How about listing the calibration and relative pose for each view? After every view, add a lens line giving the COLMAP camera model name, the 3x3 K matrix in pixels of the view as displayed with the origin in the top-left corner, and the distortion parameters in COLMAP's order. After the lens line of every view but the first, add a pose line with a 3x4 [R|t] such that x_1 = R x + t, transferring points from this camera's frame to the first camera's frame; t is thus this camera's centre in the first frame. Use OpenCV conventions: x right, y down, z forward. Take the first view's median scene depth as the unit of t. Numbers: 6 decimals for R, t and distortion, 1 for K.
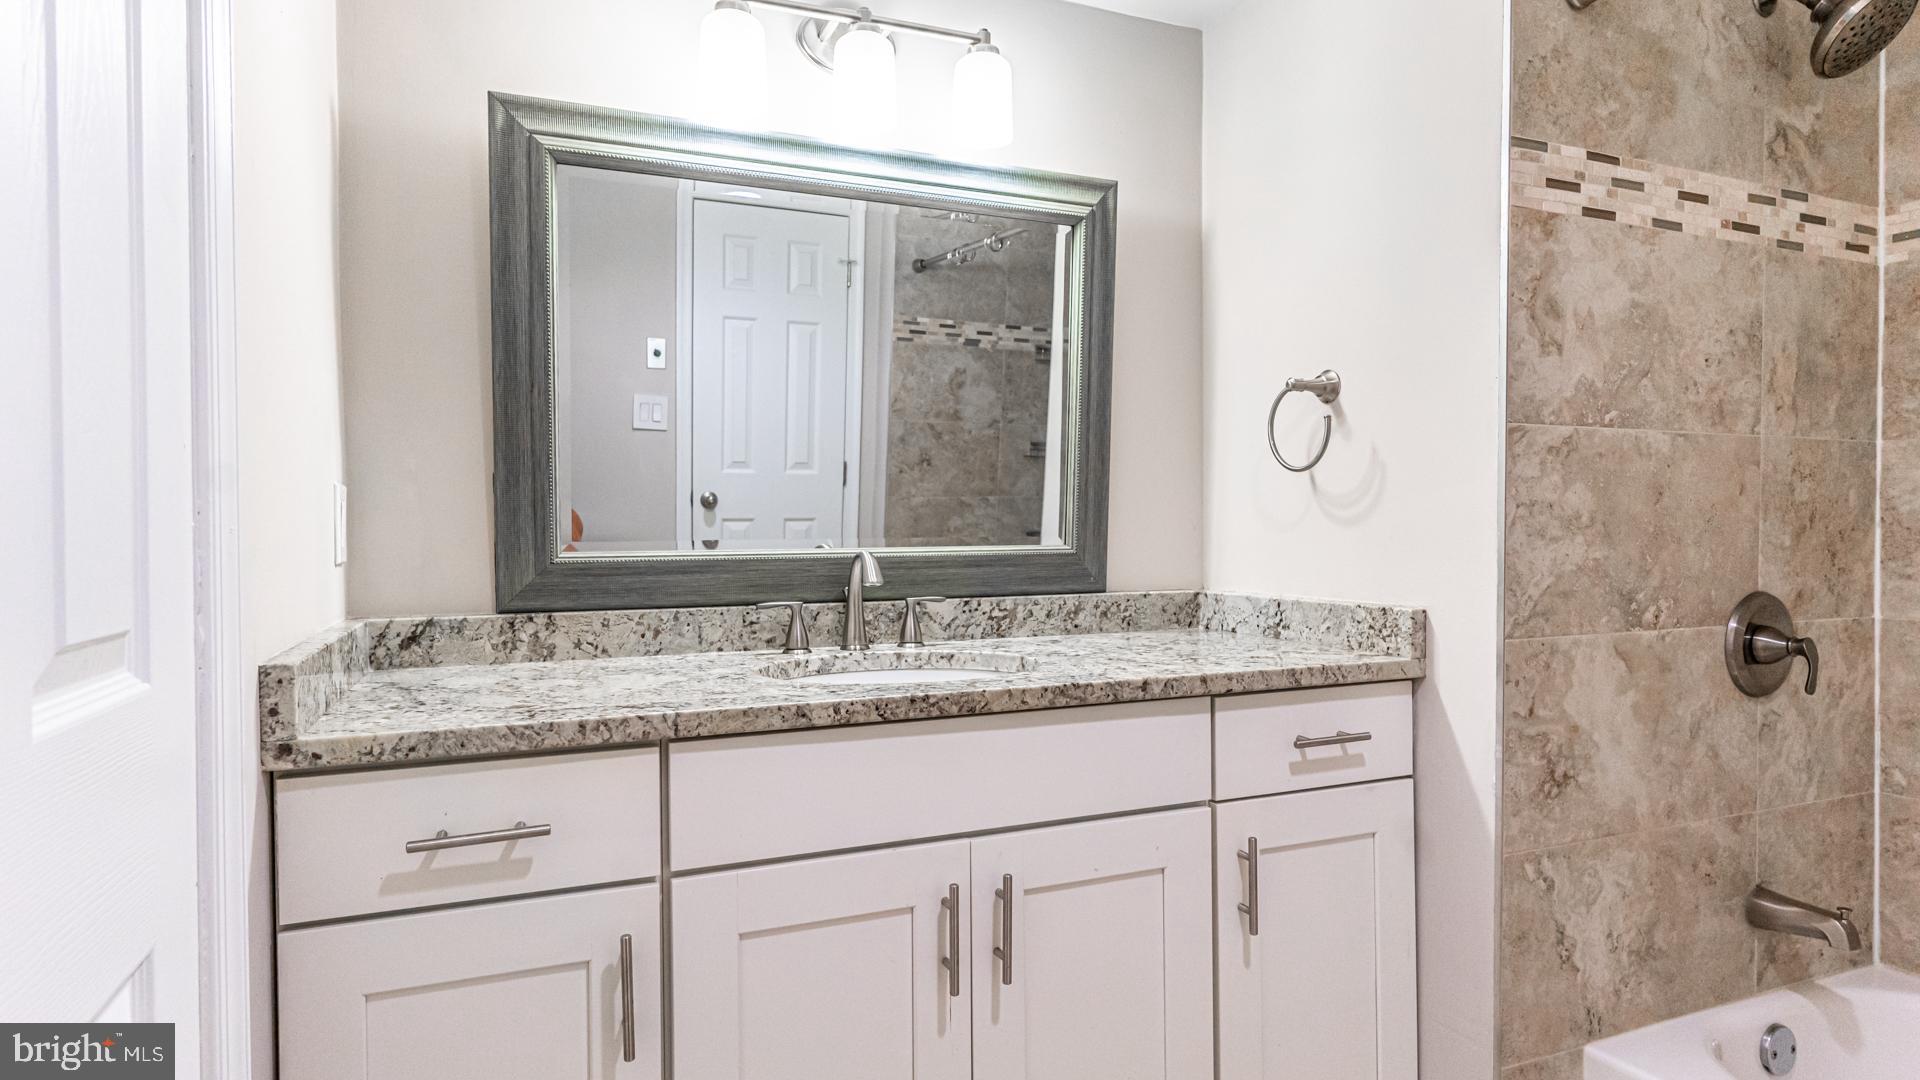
lens RADIAL K [[1051.0, 0, 958.8], [0, 1051.0, 541.5], [0, 0, 1]] dist [0.004669, 0.000436]
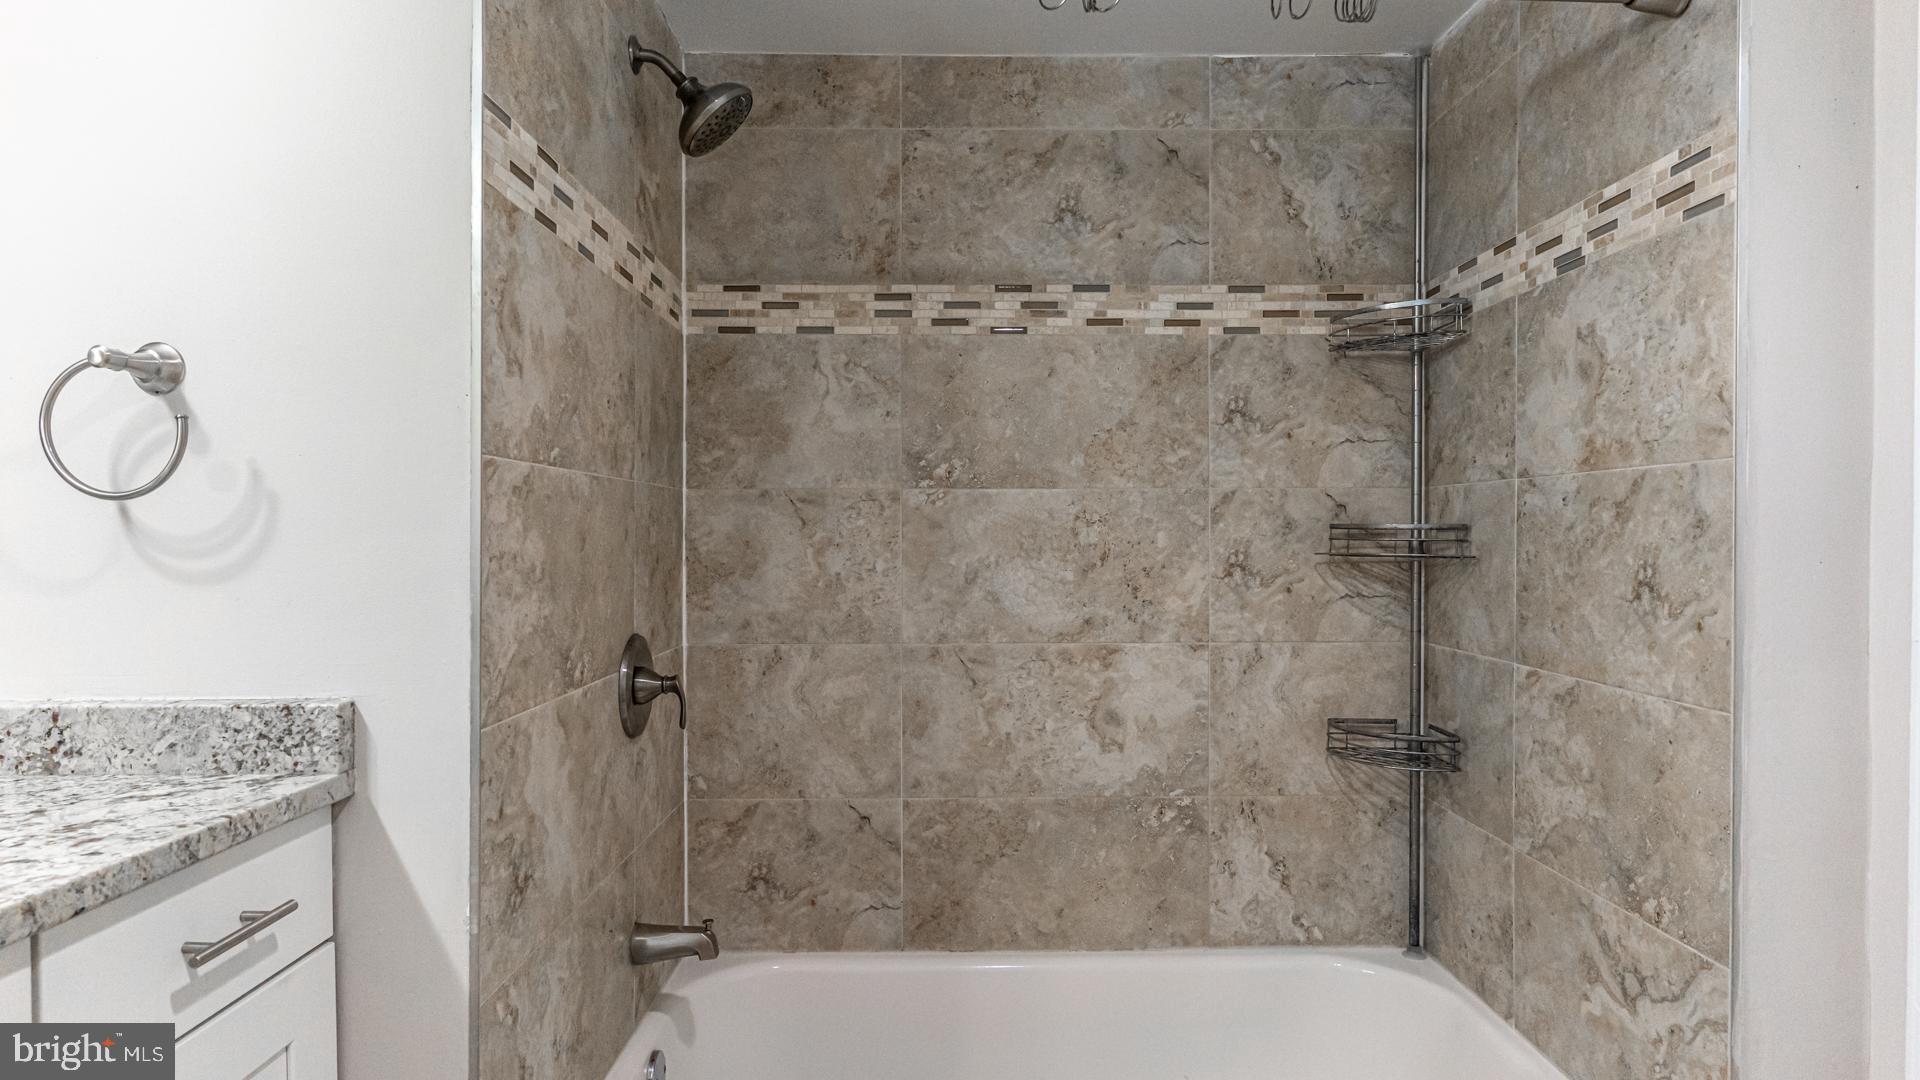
lens RADIAL K [[1051.0, 0, 954.0], [0, 1051.0, 538.4], [0, 0, 1]] dist [0.004669, 0.000436]
pose [[0.381331, -0.001310, 0.924438, -0.068144], [0.012661, 0.999913, -0.003806, -0.039741], [-0.924352, 0.013156, 0.381314, 0.349404]]
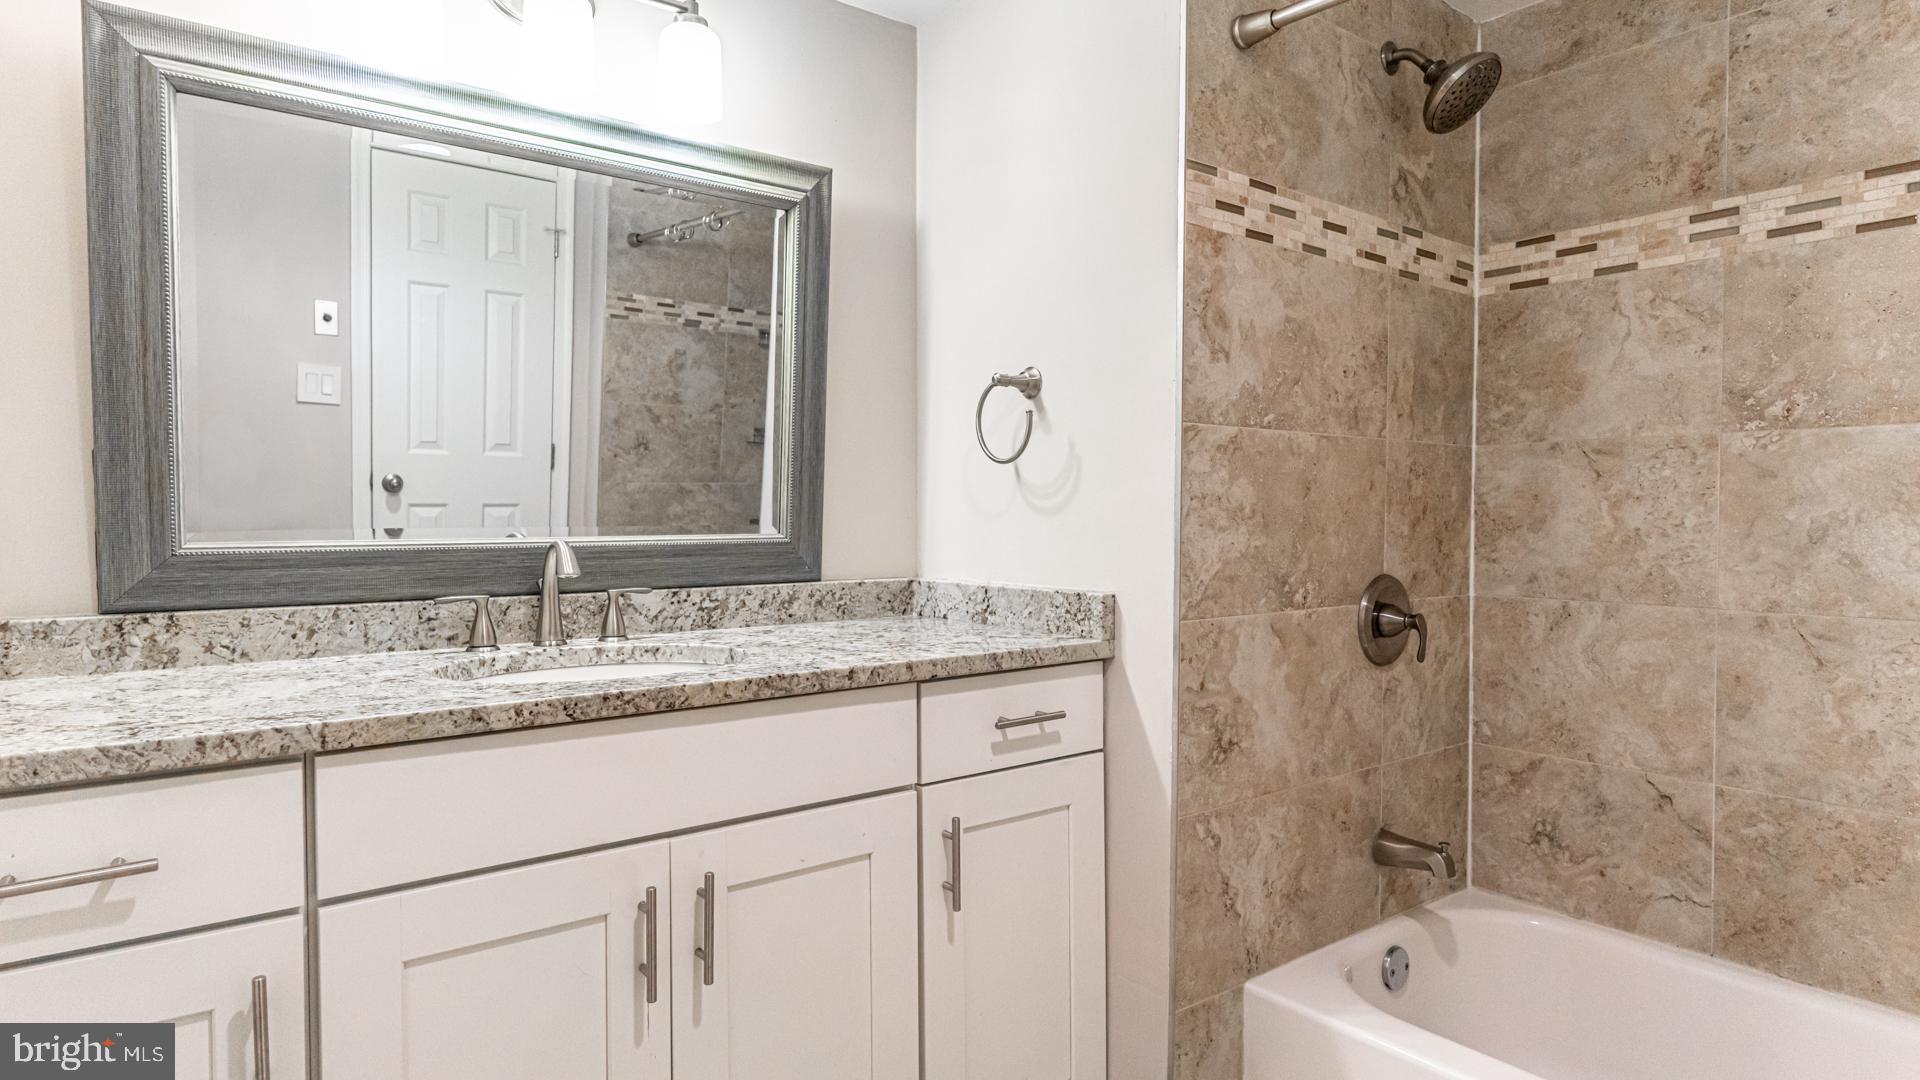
lens RADIAL K [[1051.0, 0, 956.7], [0, 1051.0, 539.3], [0, 0, 1]] dist [0.004669, 0.000436]
pose [[0.968946, -0.001194, 0.247270, 0.022839], [-0.001318, 0.999949, 0.009994, -0.001960], [-0.247269, -0.010009, 0.968895, 0.000949]]
